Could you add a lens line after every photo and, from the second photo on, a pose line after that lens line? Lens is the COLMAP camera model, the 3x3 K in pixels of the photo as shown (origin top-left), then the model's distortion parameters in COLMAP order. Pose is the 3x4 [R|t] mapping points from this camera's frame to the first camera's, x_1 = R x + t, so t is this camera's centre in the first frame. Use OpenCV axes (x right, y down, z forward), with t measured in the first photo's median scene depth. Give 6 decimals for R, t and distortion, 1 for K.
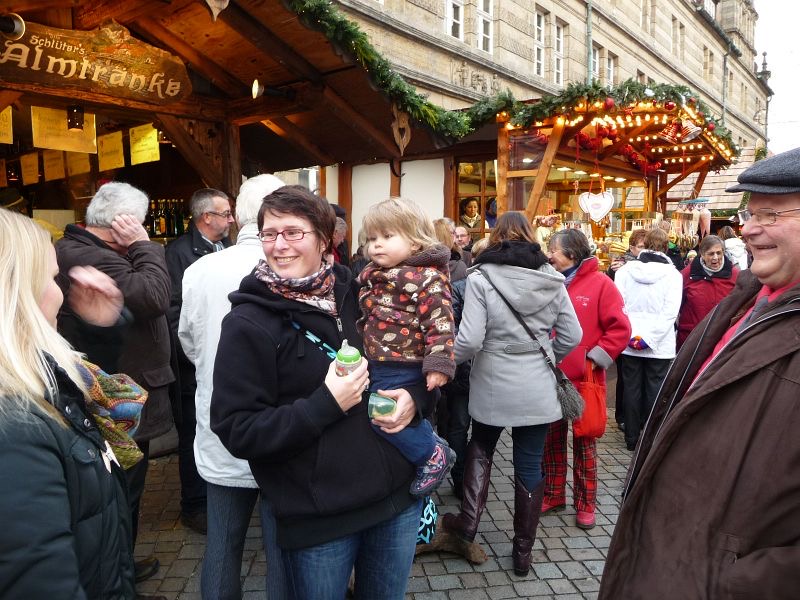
lens RADIAL K [[651.2, 0, 401.2], [0, 651.2, 298.5], [0, 0, 1]] dist [-0.045855, 0.025258]
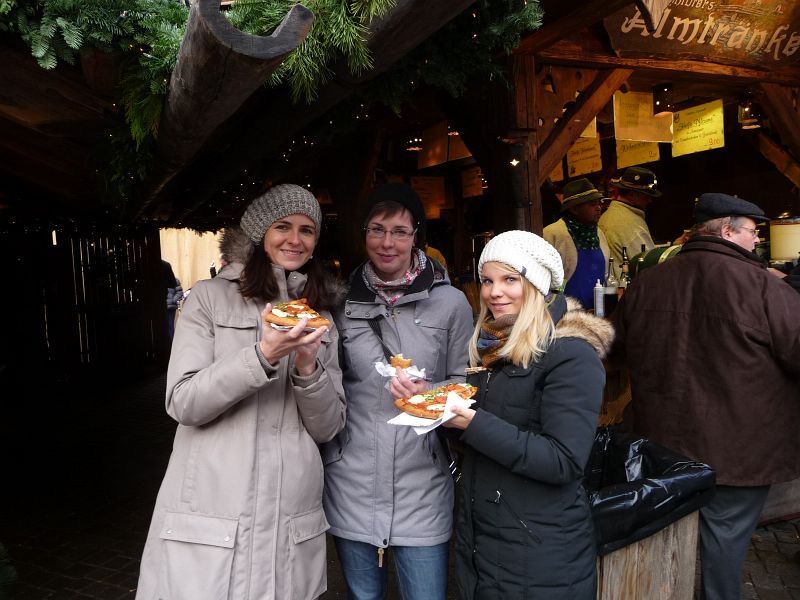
lens RADIAL K [[651.2, 0, 401.9], [0, 651.2, 299.3], [0, 0, 1]] dist [-0.045855, 0.025258]
pose [[0.880340, 0.006470, -0.474299, -0.211213], [-0.006754, 0.999977, 0.001105, -0.014586], [0.474295, 0.002231, 0.880363, 0.068922]]
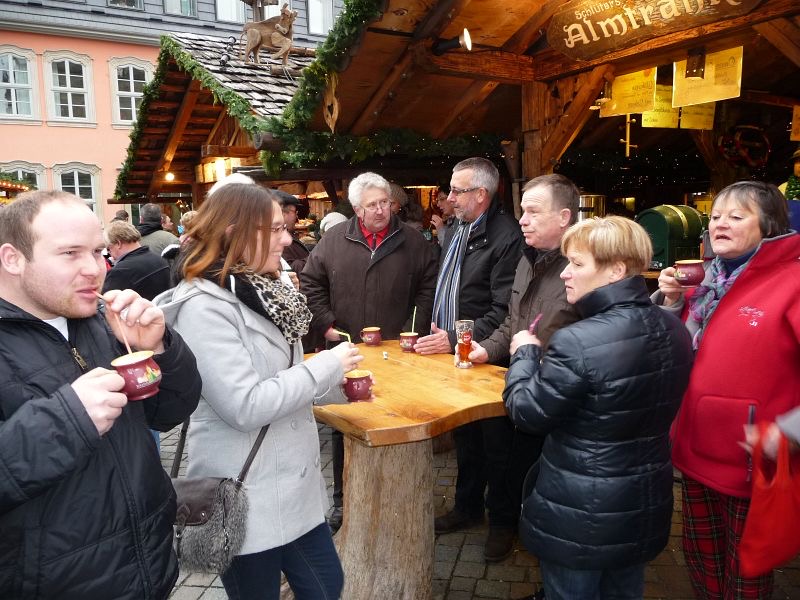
lens RADIAL K [[651.2, 0, 400.5], [0, 651.2, 300.0], [0, 0, 1]] dist [-0.045855, 0.025258]
pose [[-0.287667, 0.123553, -0.949727, 0.234336], [-0.043721, 0.988916, 0.141894, -0.038855], [0.956732, 0.082341, -0.279077, 0.459953]]
